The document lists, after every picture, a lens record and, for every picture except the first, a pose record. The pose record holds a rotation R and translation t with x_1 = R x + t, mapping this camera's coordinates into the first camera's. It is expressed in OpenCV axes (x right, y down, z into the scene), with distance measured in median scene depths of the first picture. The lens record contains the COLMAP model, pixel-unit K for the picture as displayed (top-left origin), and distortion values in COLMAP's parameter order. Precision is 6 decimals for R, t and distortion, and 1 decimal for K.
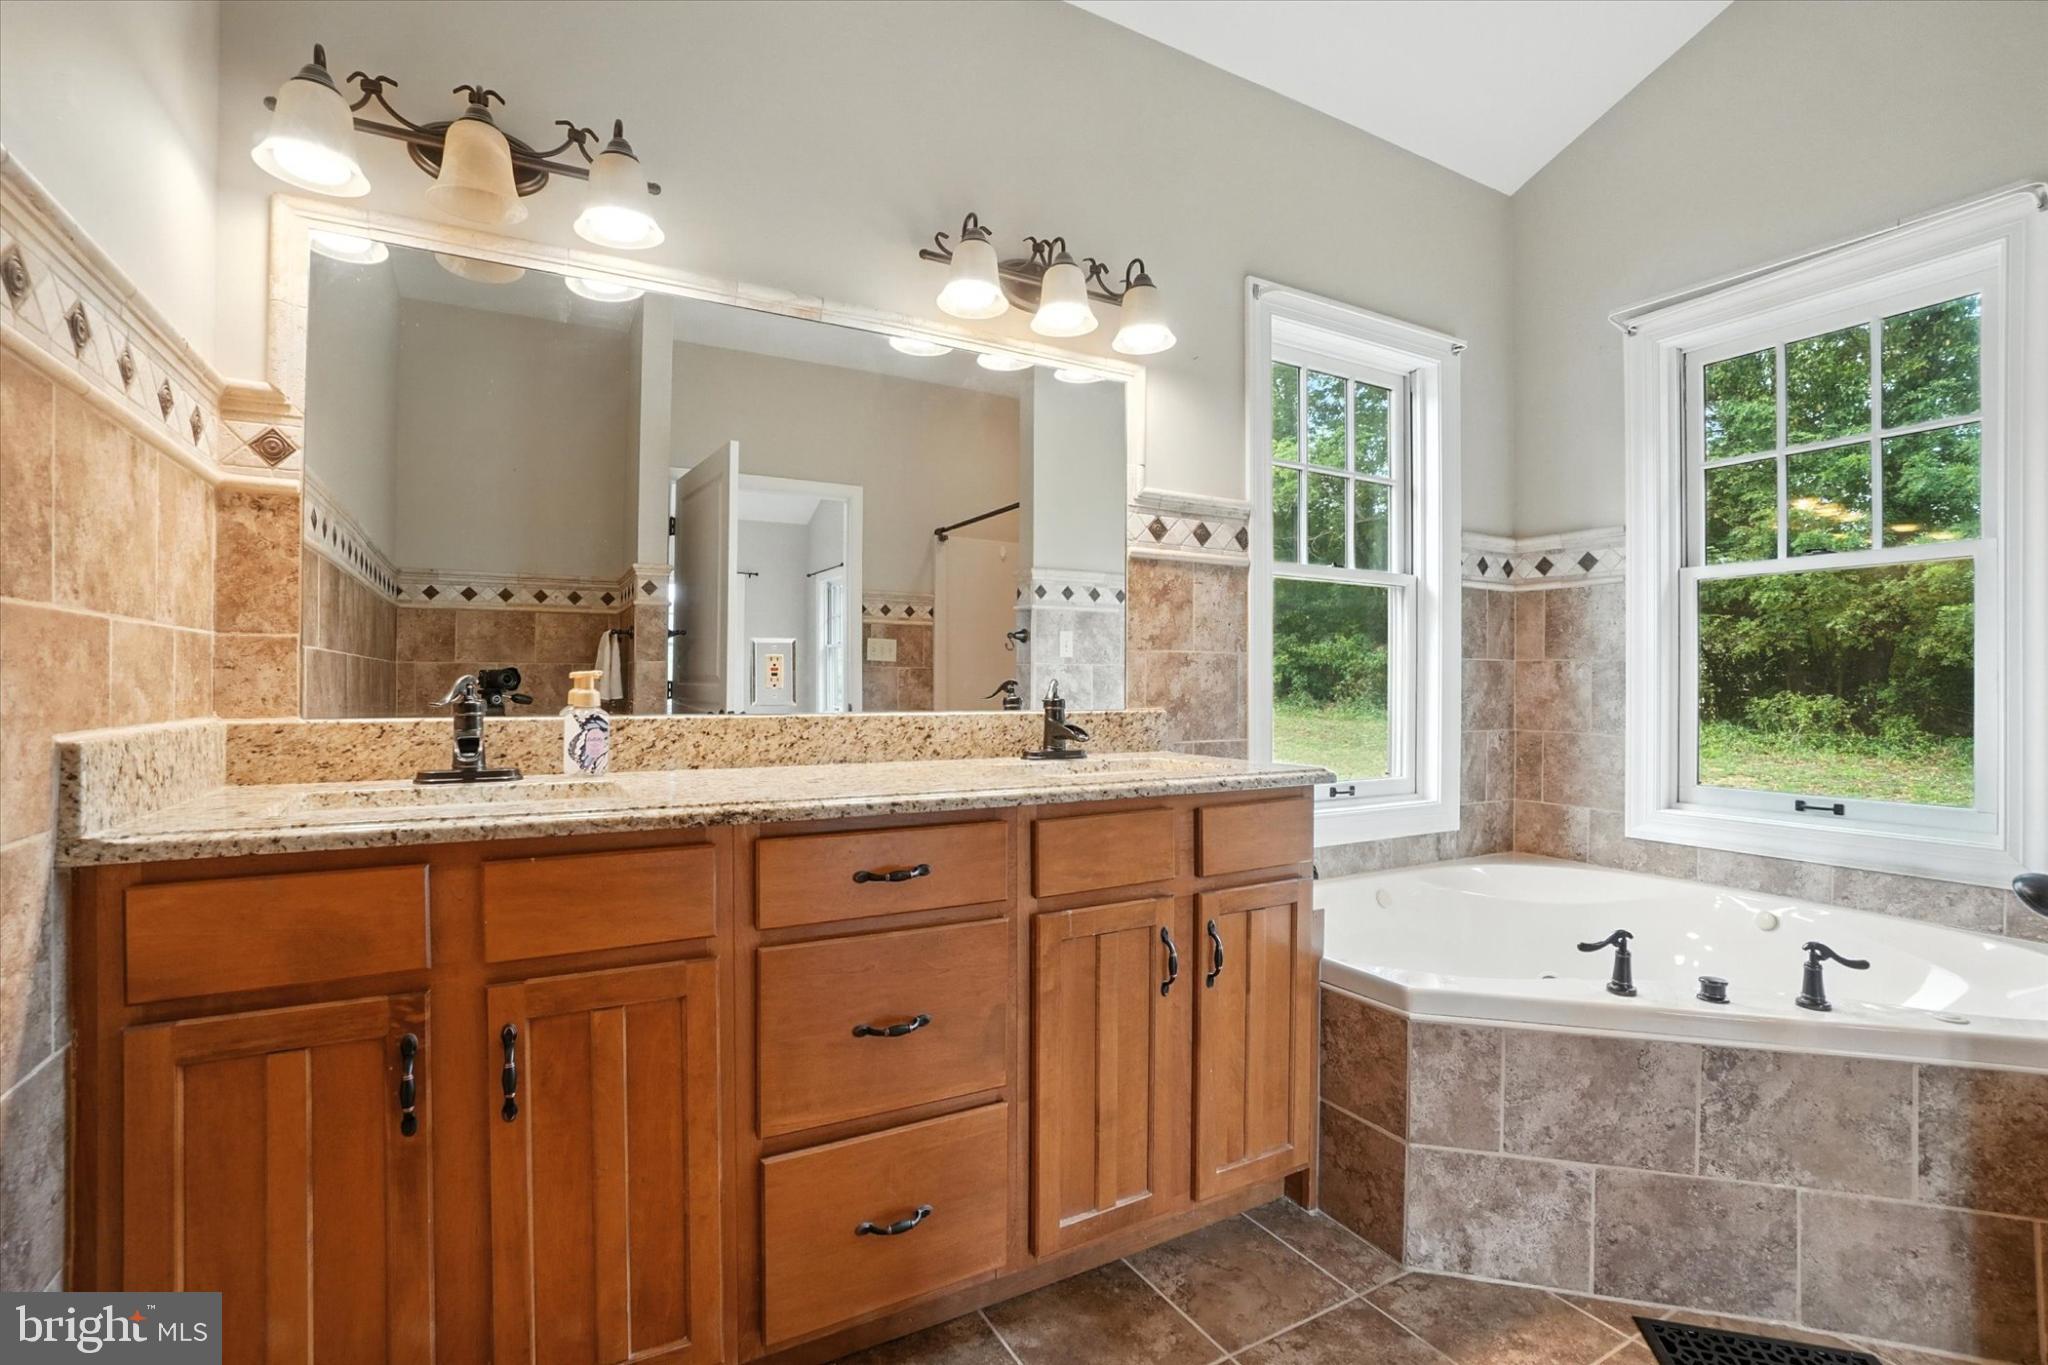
lens RADIAL K [[939.6, 0, 1026.0], [0, 939.6, 694.1], [0, 0, 1]] dist [-0.059641, 0.025150]
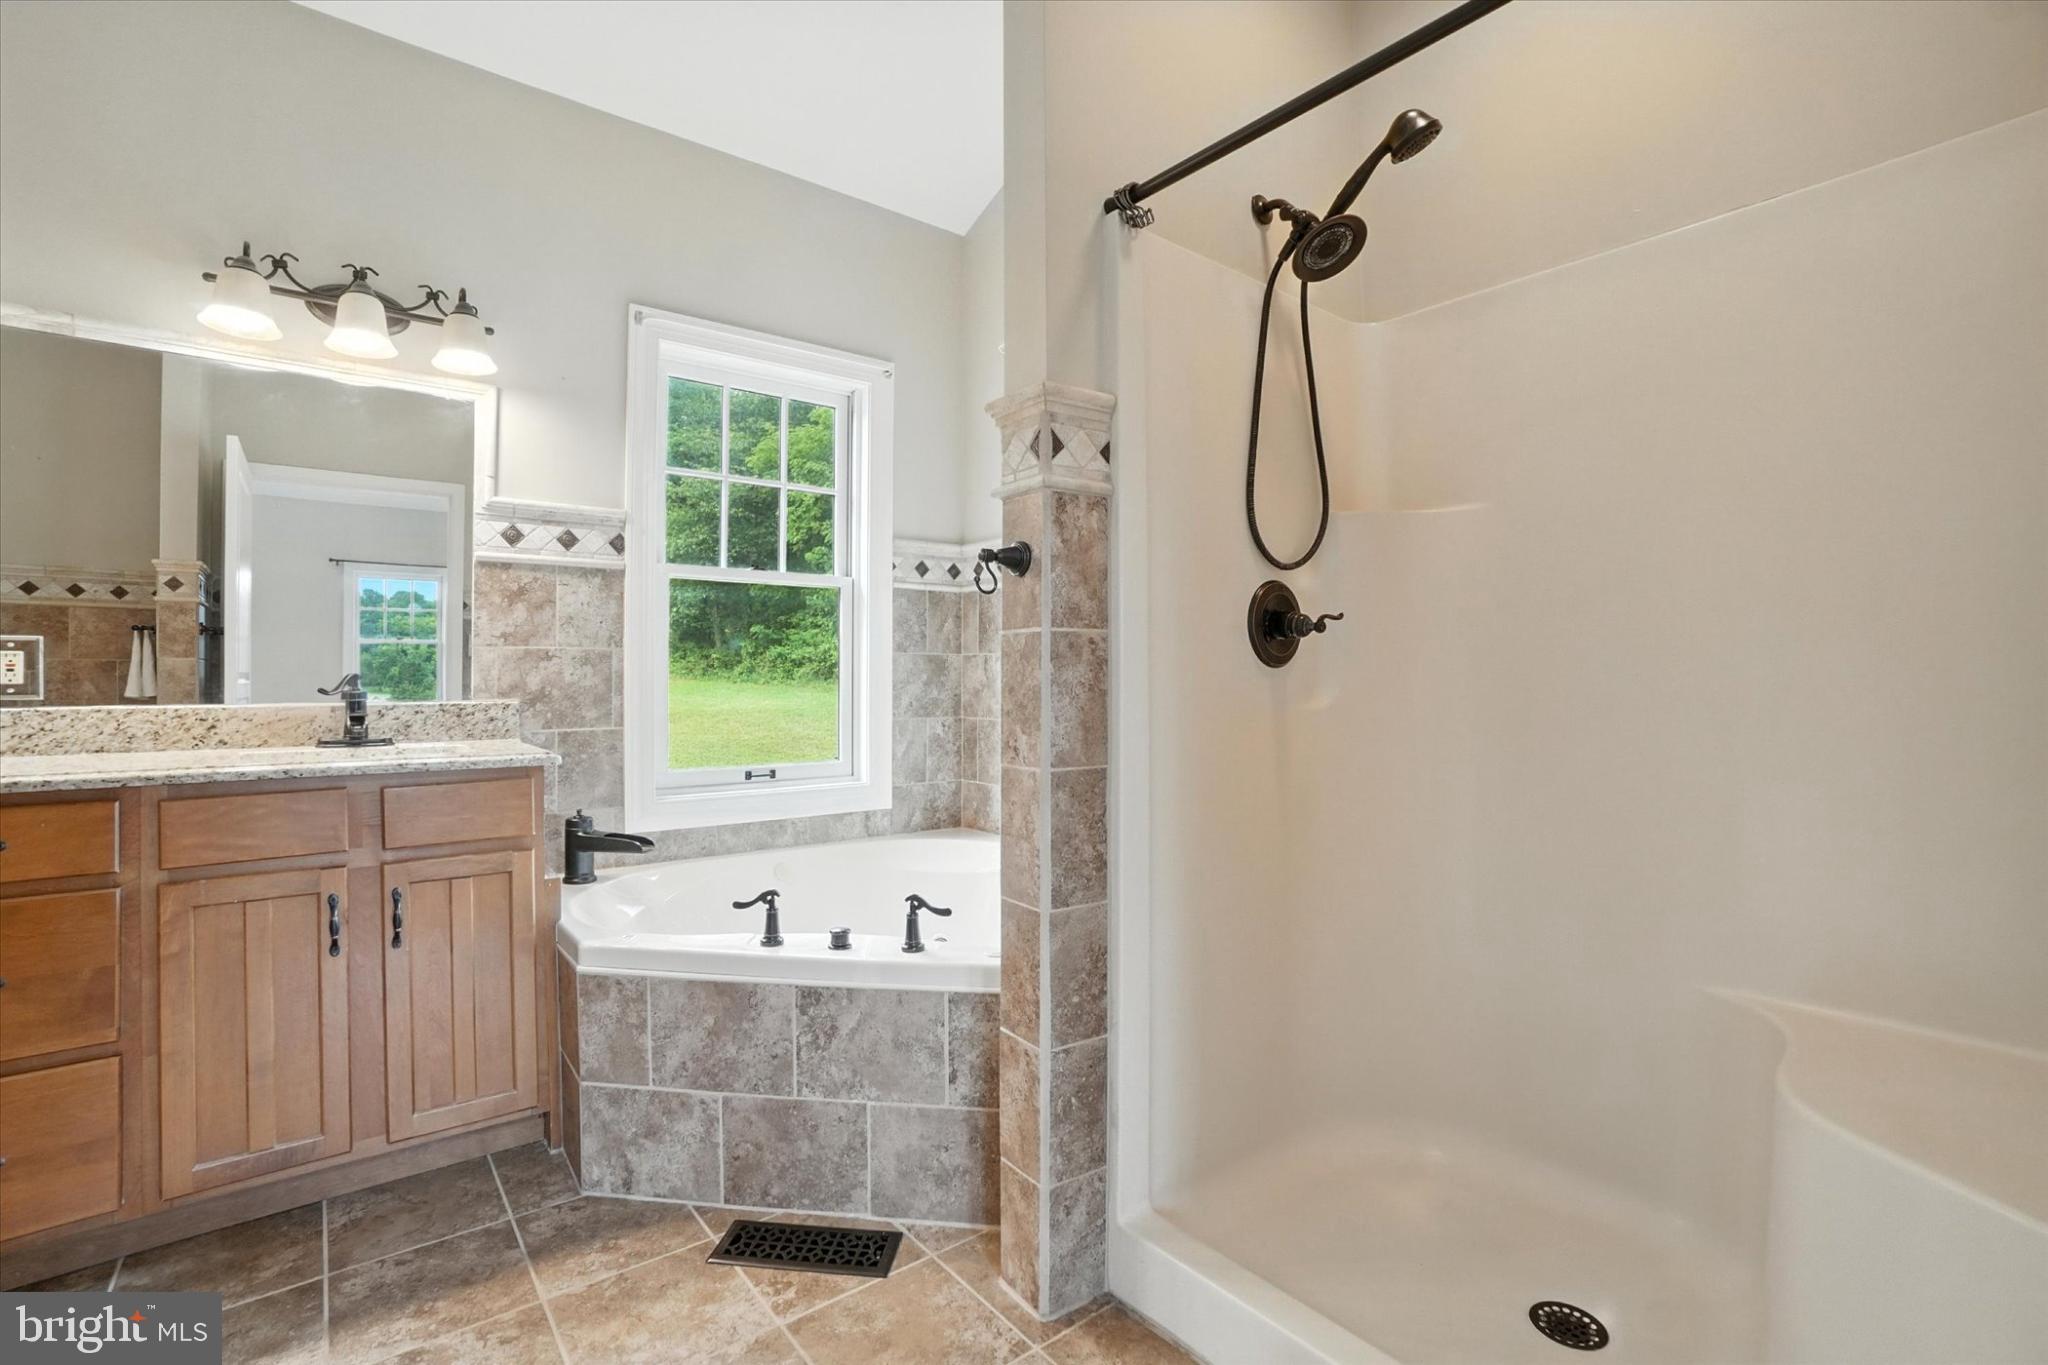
lens RADIAL K [[921.9, 0, 1024.0], [0, 921.9, 682.5], [0, 0, 1]] dist [-0.059026, 0.020931]
pose [[0.987893, -0.005591, 0.155034, 0.794632], [0.006509, 0.999964, -0.005414, 0.006659], [-0.154998, 0.006358, 0.987894, -0.184620]]
